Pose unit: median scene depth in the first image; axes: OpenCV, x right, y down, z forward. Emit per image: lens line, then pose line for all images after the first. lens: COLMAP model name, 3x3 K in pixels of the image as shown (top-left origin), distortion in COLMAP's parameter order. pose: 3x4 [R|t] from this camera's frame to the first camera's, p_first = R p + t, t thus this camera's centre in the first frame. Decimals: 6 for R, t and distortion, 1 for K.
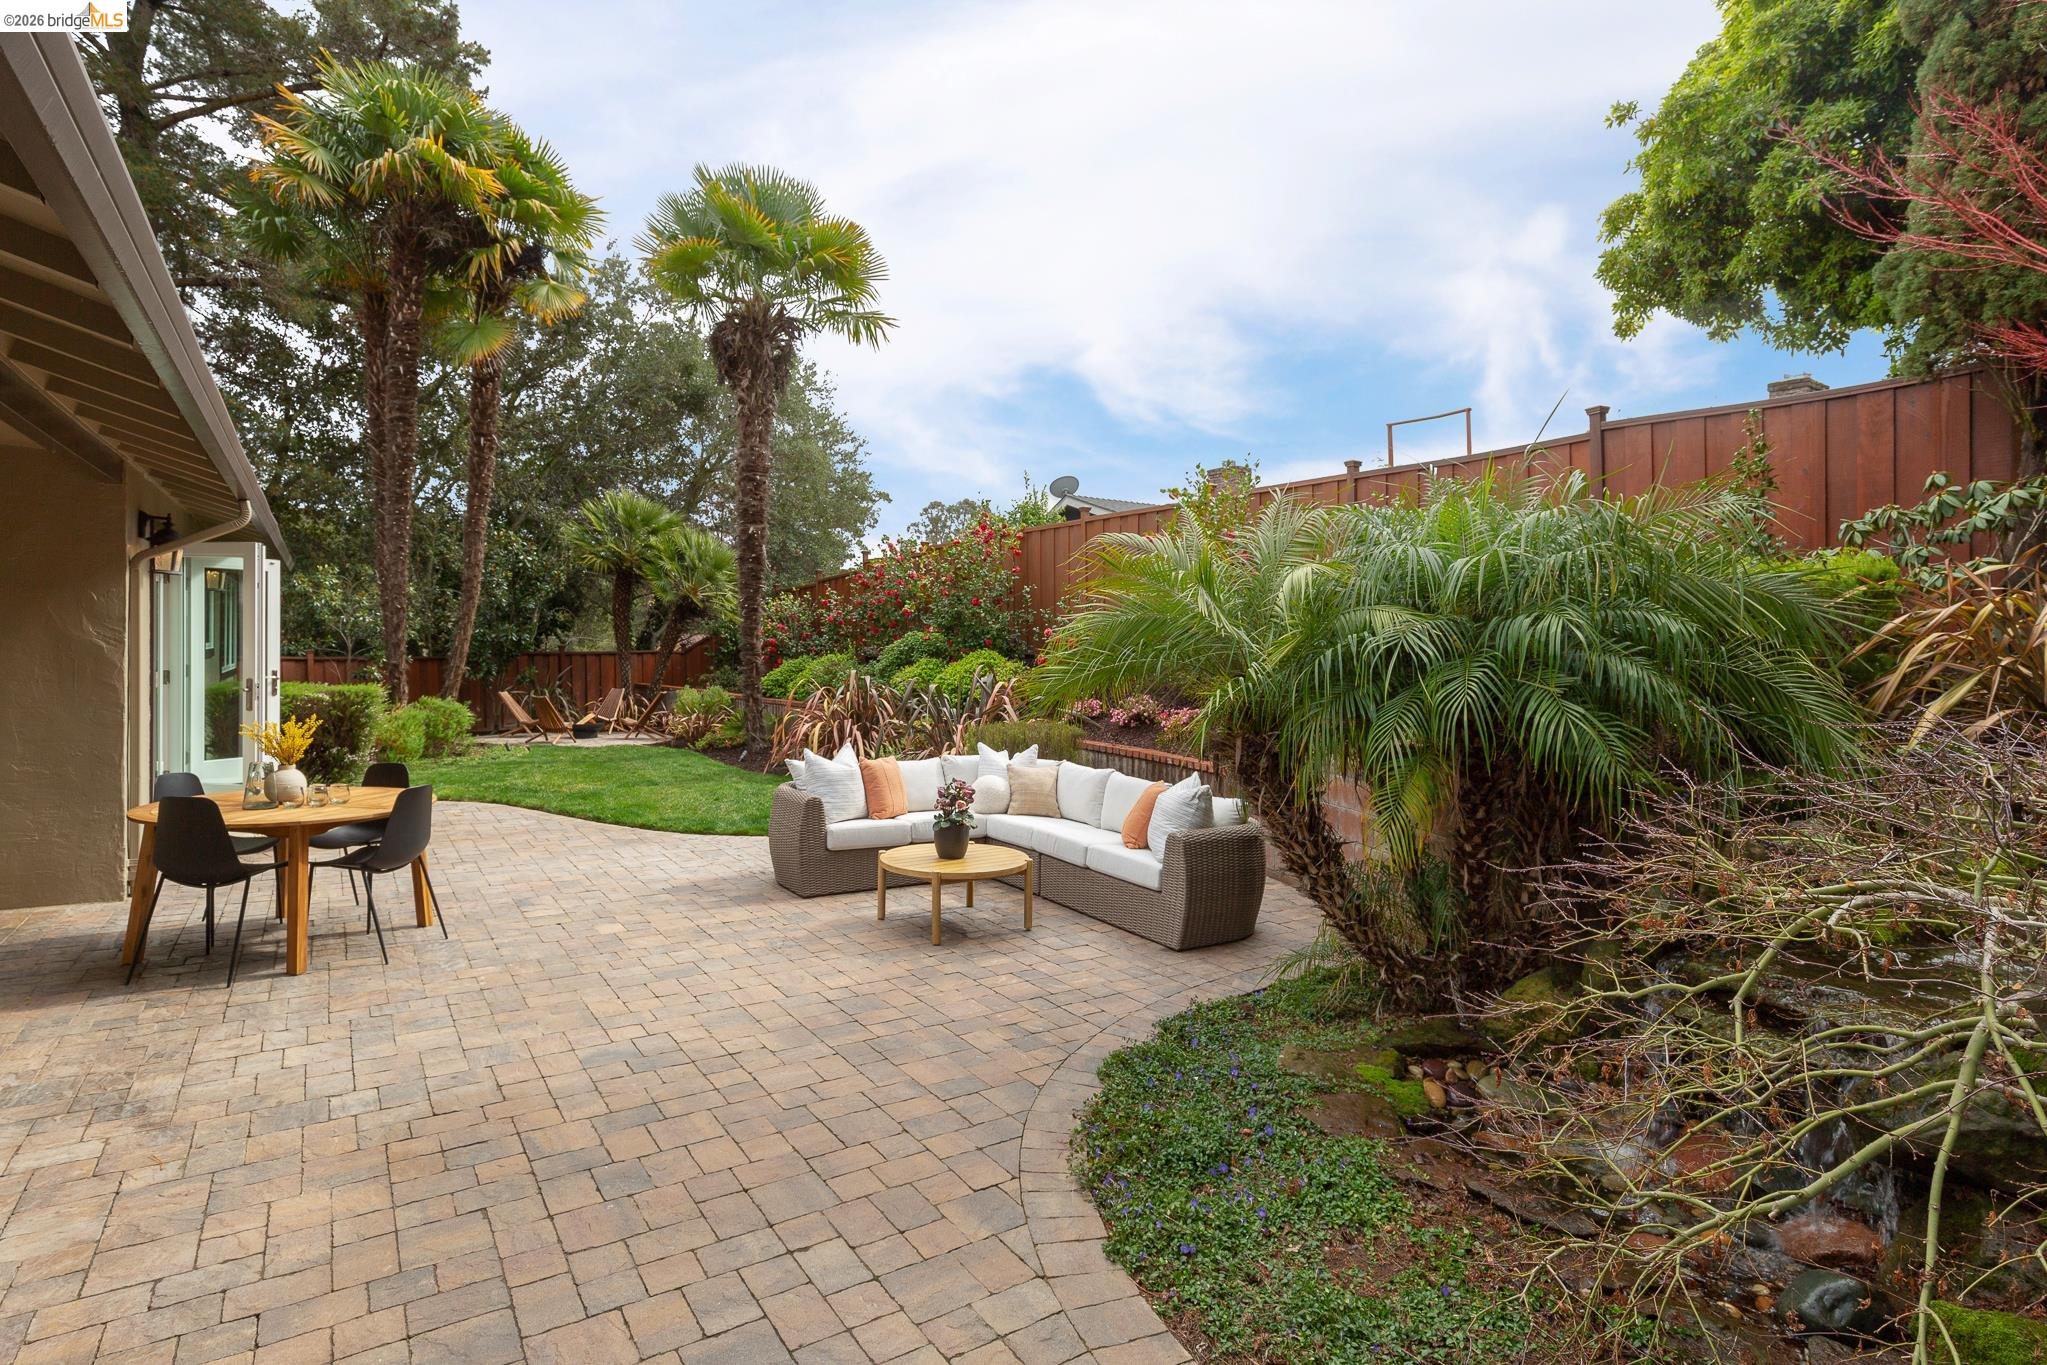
lens RADIAL K [[1056.7, 0, 1015.2], [0, 1056.7, 682.9], [0, 0, 1]] dist [-0.001037, 0.000687]
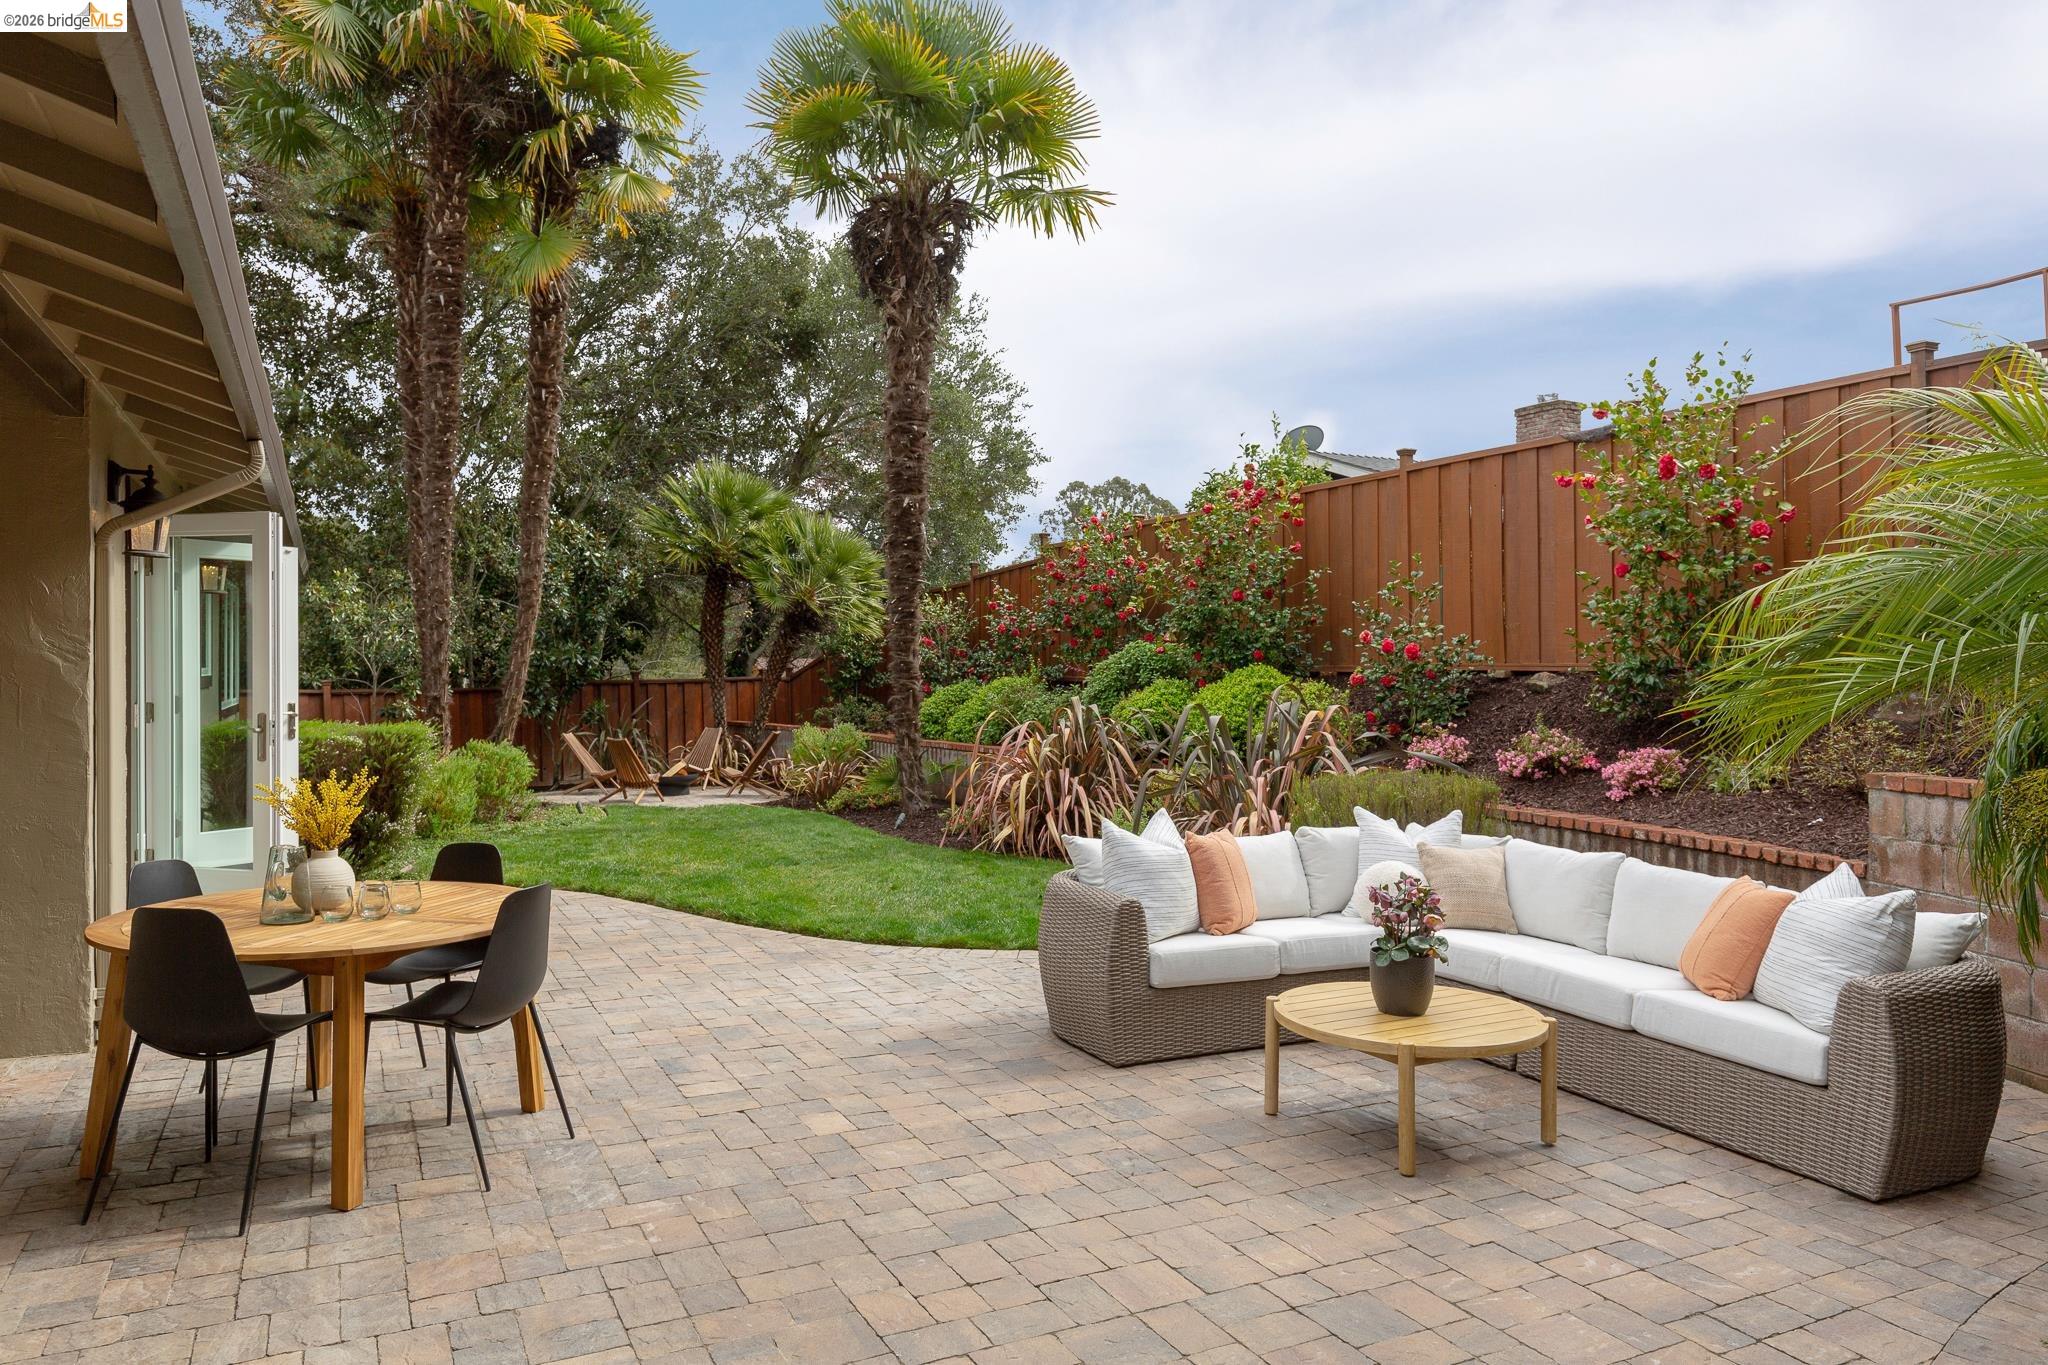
lens RADIAL K [[1344.7, 0, 981.5], [0, 1344.7, 708.9], [0, 0, 1]] dist [0.001786, 0.002238]
pose [[0.991804, -0.010200, -0.127358, -0.092150], [0.009186, 0.999921, -0.008550, 0.002602], [0.127436, 0.007310, 0.991820, 0.119047]]
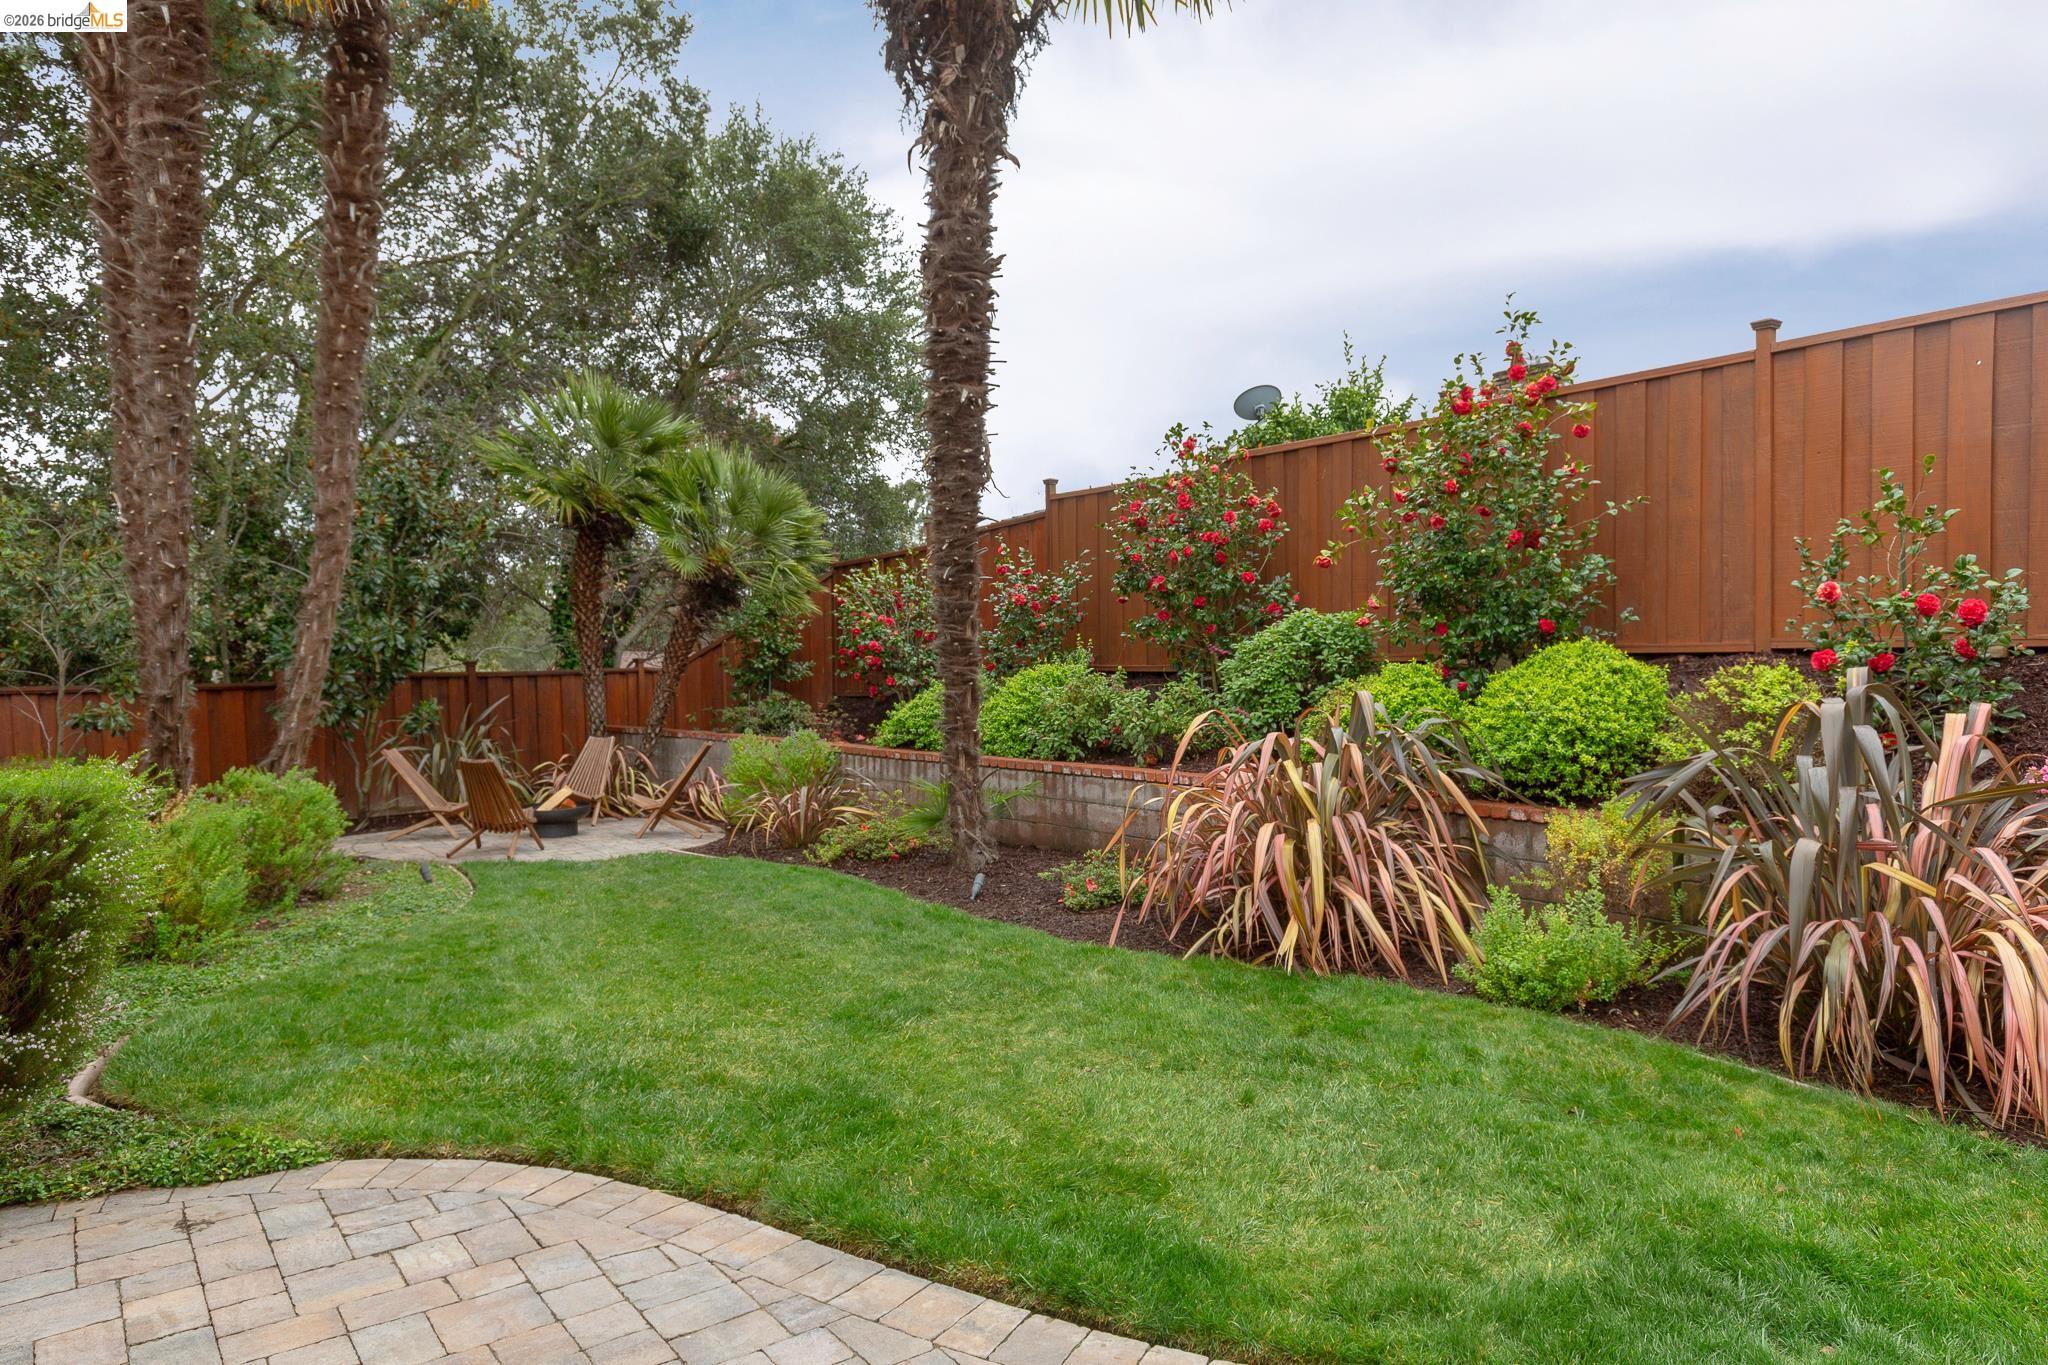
lens RADIAL K [[1193.6, 0, 984.9], [0, 1193.6, 711.8], [0, 0, 1]] dist [0.003995, 0.000194]
pose [[0.996574, -0.019027, 0.080483, -0.306599], [0.018907, 0.999819, 0.002257, -0.006842], [-0.080512, -0.000728, 0.996753, 0.509257]]
